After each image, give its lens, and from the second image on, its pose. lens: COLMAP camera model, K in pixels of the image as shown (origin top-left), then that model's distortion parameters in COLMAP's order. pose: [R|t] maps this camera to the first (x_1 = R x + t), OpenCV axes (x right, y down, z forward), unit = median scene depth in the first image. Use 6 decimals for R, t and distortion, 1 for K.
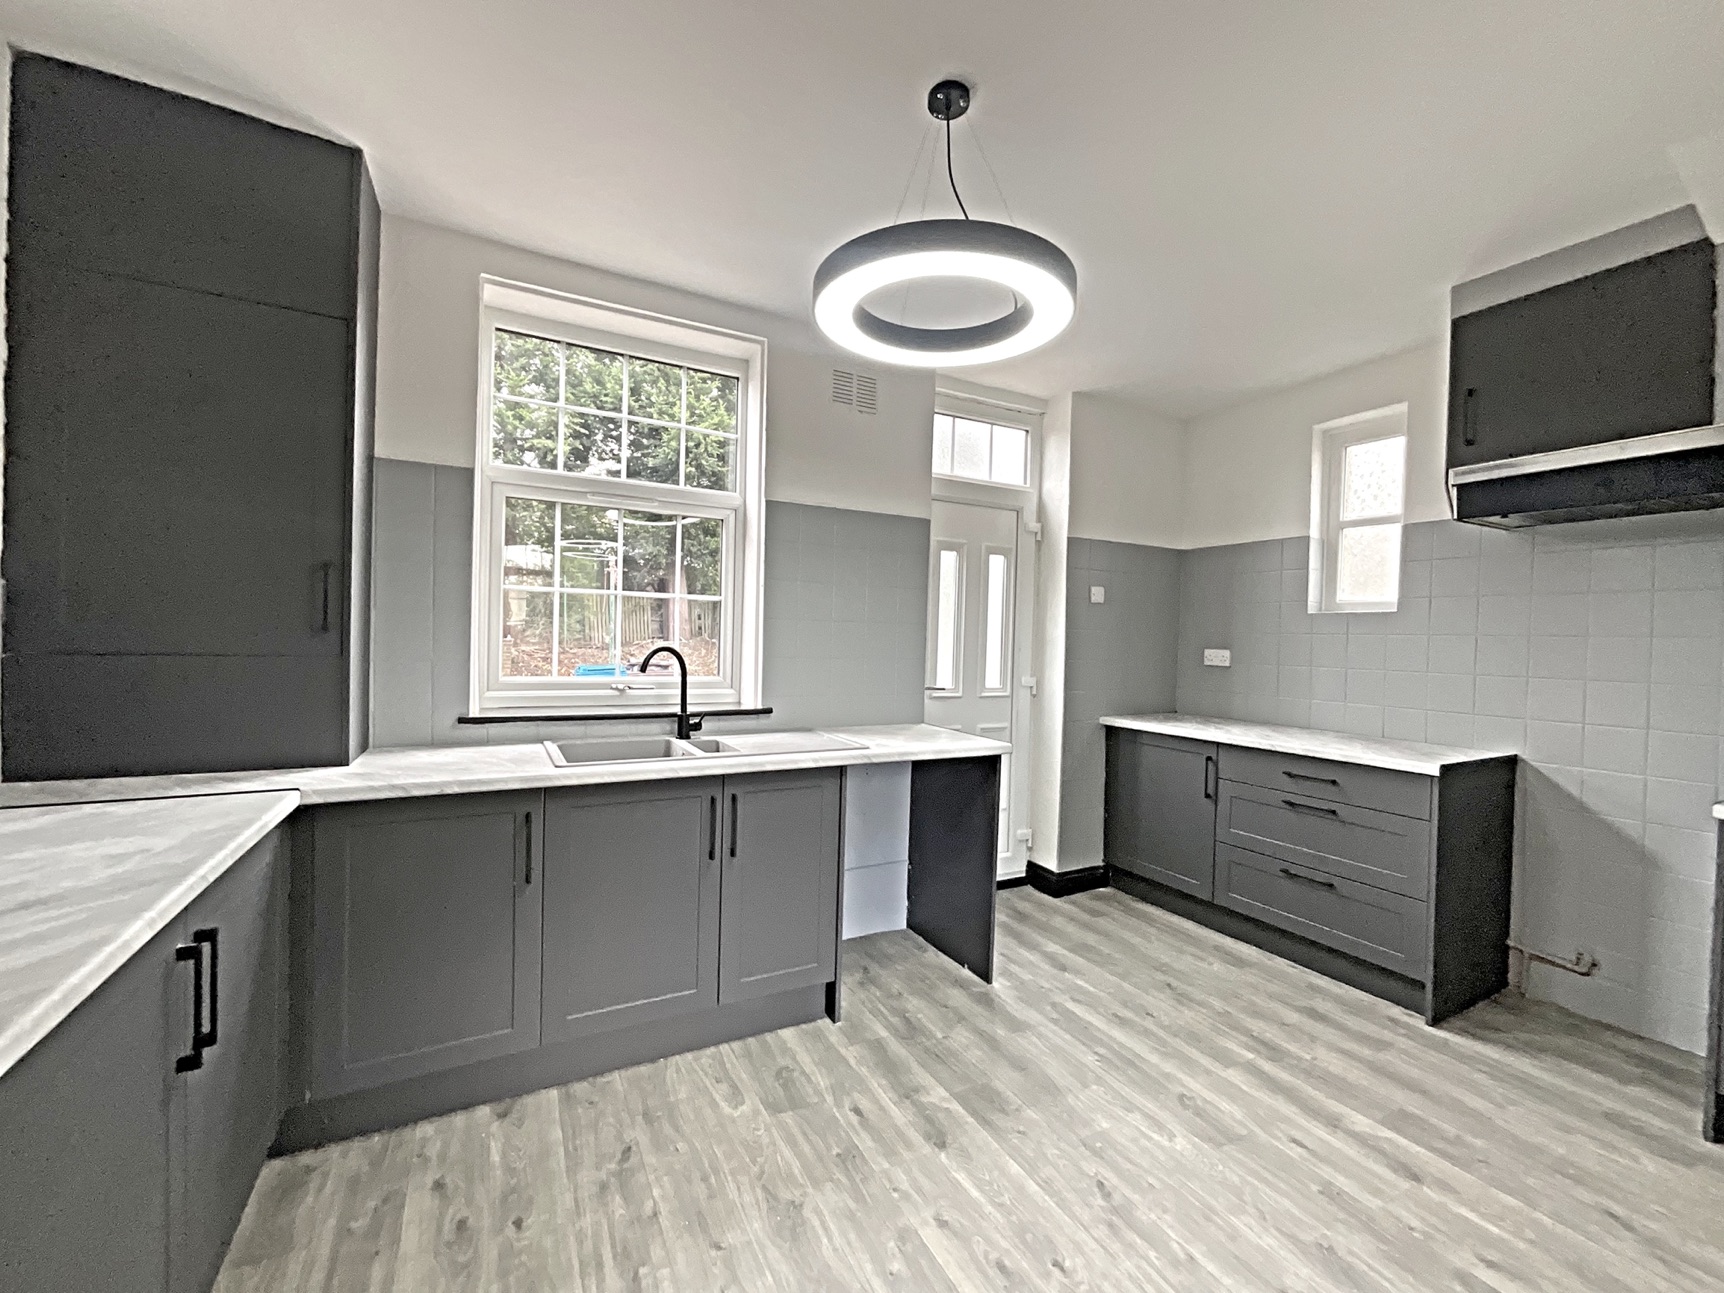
lens RADIAL K [[697.8, 0, 862.5], [0, 697.8, 650.3], [0, 0, 1]] dist [0.002780, 0.000117]
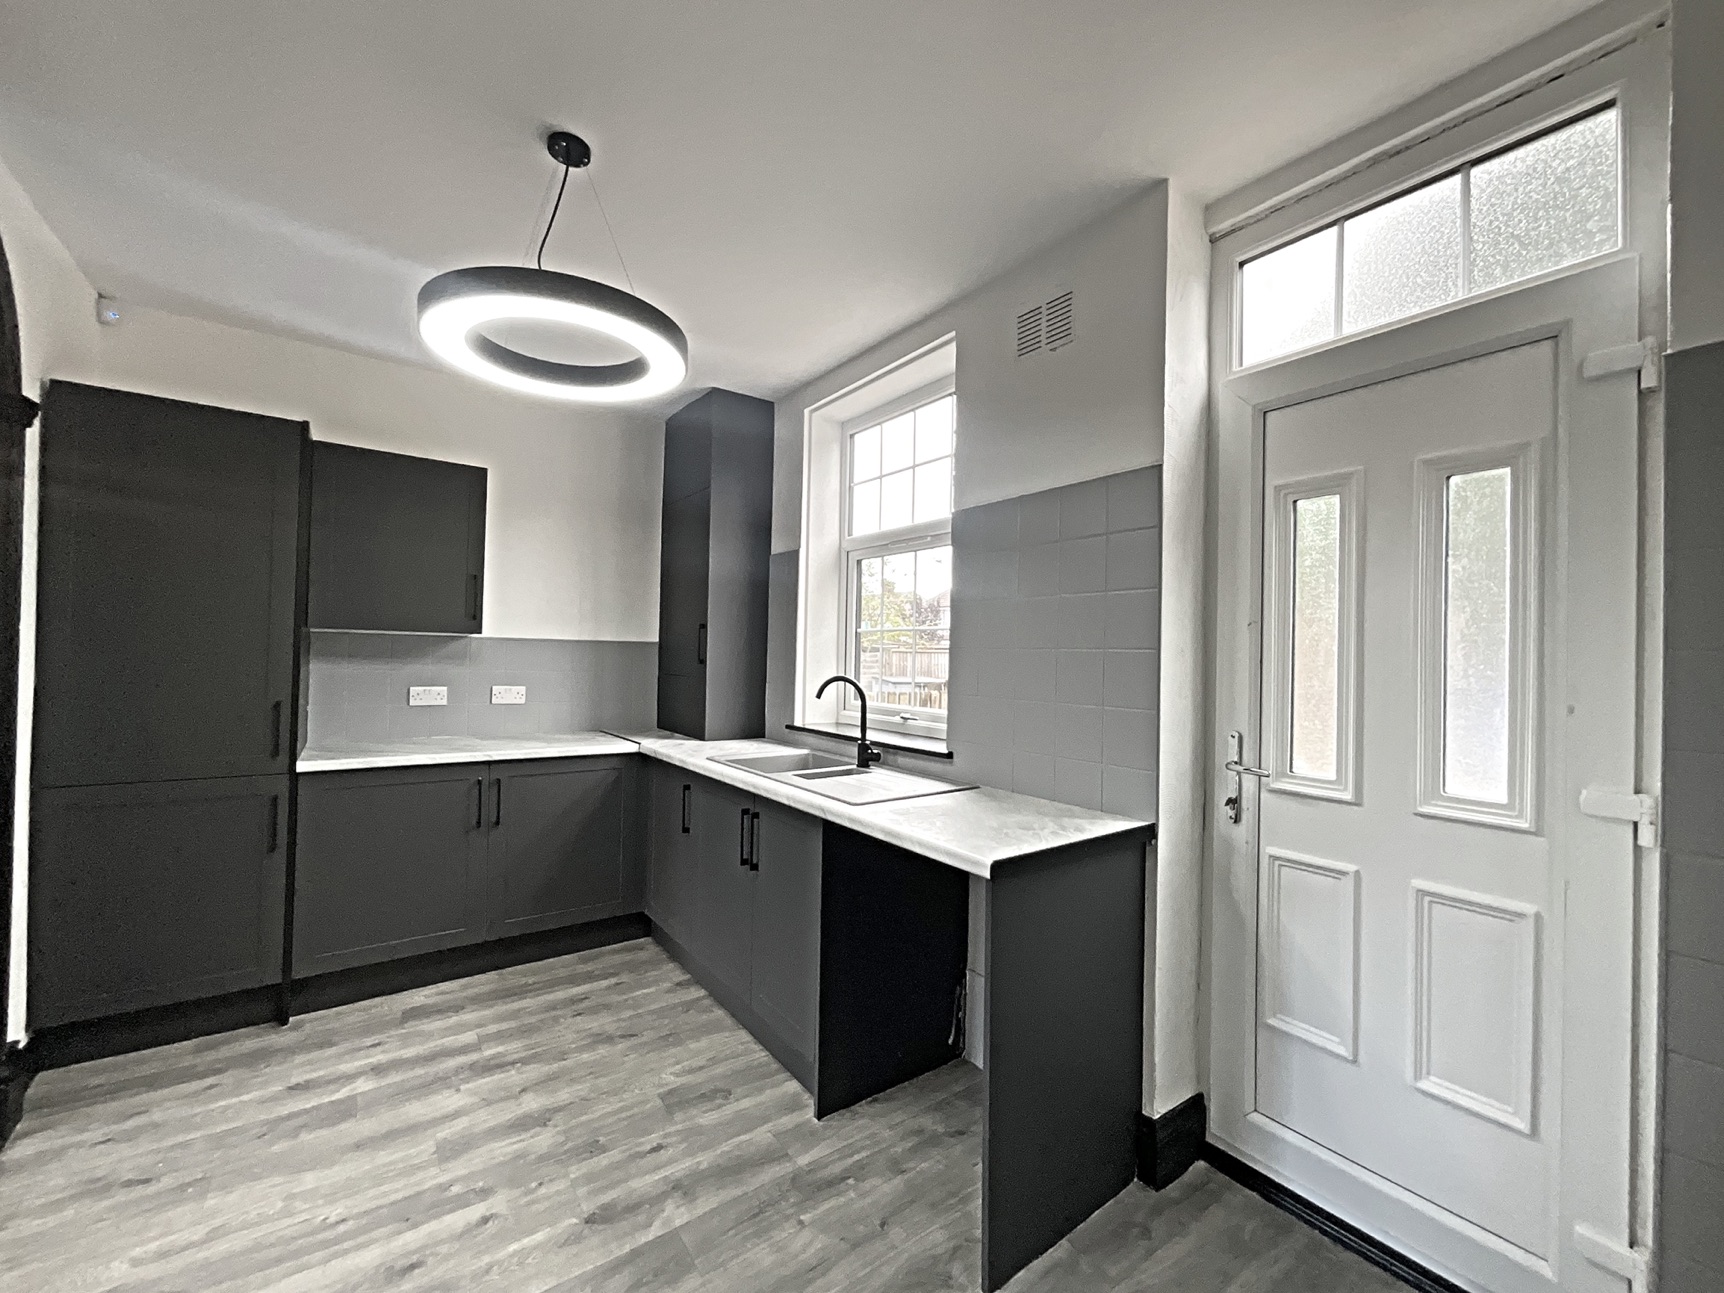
lens RADIAL K [[697.8, 0, 862.5], [0, 697.8, 650.3], [0, 0, 1]] dist [0.002780, 0.000117]
pose [[0.138951, -0.031092, -0.989811, 0.979854], [-0.032091, 0.998841, -0.035881, -0.011411], [0.989779, 0.036750, 0.137792, 1.077503]]
